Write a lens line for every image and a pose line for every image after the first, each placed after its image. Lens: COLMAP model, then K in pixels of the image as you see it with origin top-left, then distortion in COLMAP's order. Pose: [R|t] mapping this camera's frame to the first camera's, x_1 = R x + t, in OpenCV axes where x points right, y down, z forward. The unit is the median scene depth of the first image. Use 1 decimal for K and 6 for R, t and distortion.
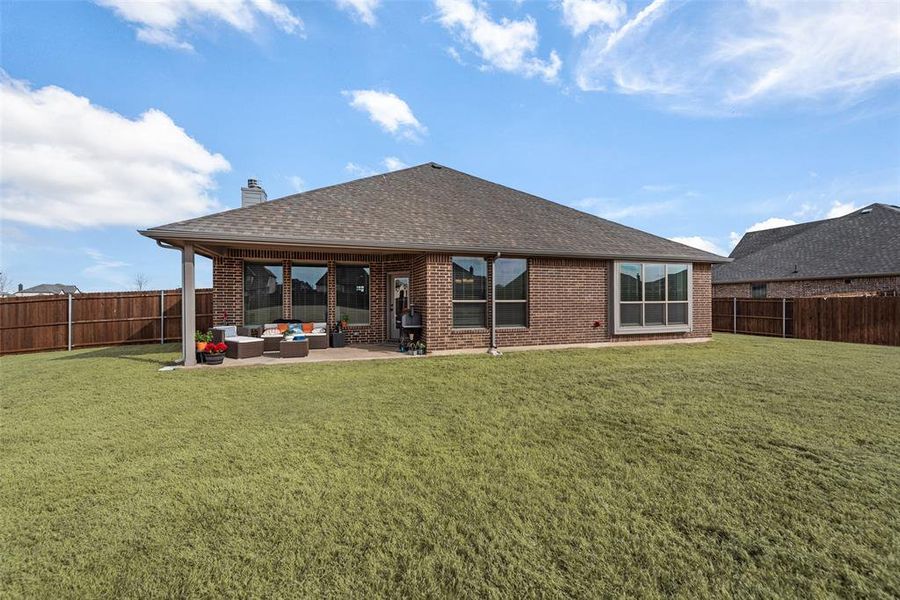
lens RADIAL K [[352.0, 0, 451.8], [0, 352.0, 300.8], [0, 0, 1]] dist [0.010540, -0.000446]
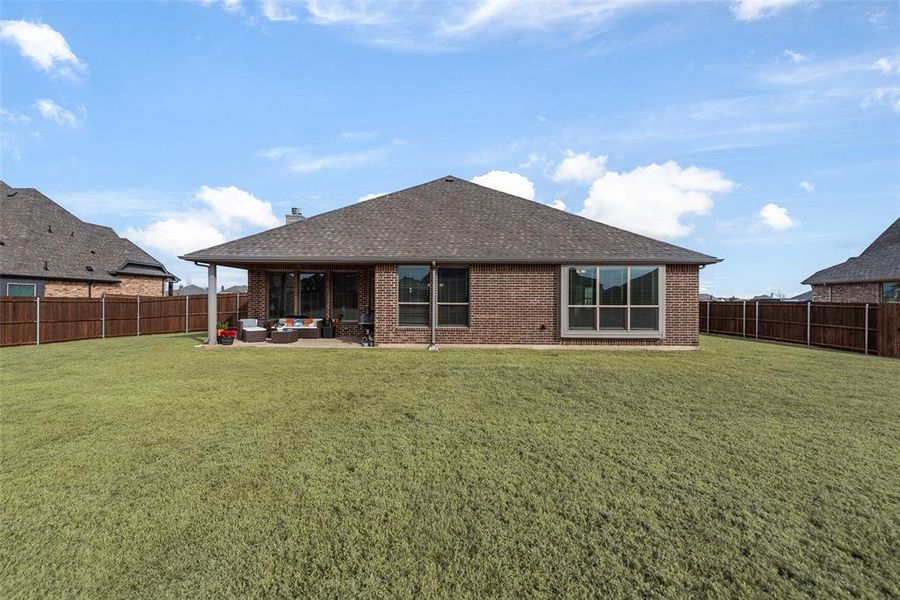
lens RADIAL K [[352.0, 0, 447.2], [0, 352.0, 299.9], [0, 0, 1]] dist [0.010540, -0.000446]
pose [[0.948226, 0.008210, -0.317490, 0.504266], [-0.008707, 0.999962, -0.000145, -0.010850], [0.317477, 0.002902, 0.948262, -0.074577]]
